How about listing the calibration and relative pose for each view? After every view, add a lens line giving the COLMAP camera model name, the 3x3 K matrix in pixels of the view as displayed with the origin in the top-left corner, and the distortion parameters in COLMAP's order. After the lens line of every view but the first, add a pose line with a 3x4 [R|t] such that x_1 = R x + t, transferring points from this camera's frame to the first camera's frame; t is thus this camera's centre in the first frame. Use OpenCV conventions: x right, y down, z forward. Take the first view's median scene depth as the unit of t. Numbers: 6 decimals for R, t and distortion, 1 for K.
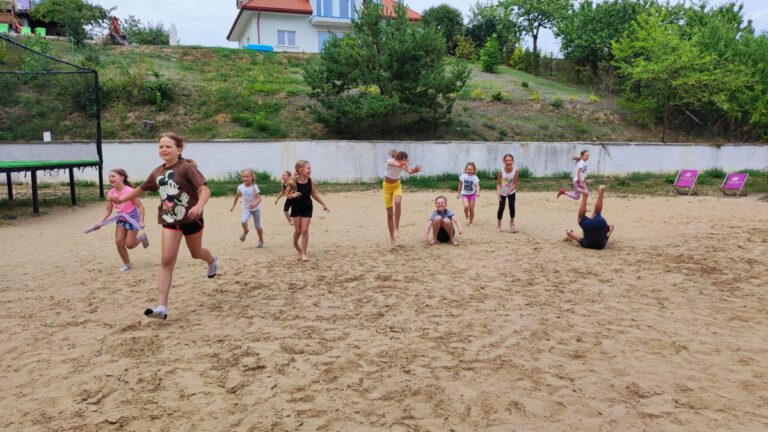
lens RADIAL K [[535.7, 0, 384.0], [0, 535.7, 216.0], [0, 0, 1]] dist [0.001207, 0.002825]
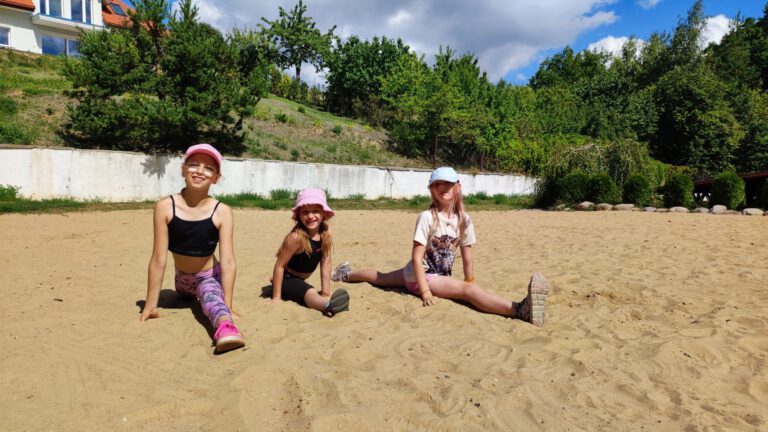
lens RADIAL K [[535.7, 0, 384.0], [0, 535.7, 216.0], [0, 0, 1]] dist [0.001207, 0.002825]
pose [[0.890348, -0.004672, 0.455257, -0.075882], [0.033565, 0.997900, -0.055403, 0.016527], [-0.454042, 0.064608, 0.888635, 0.071318]]
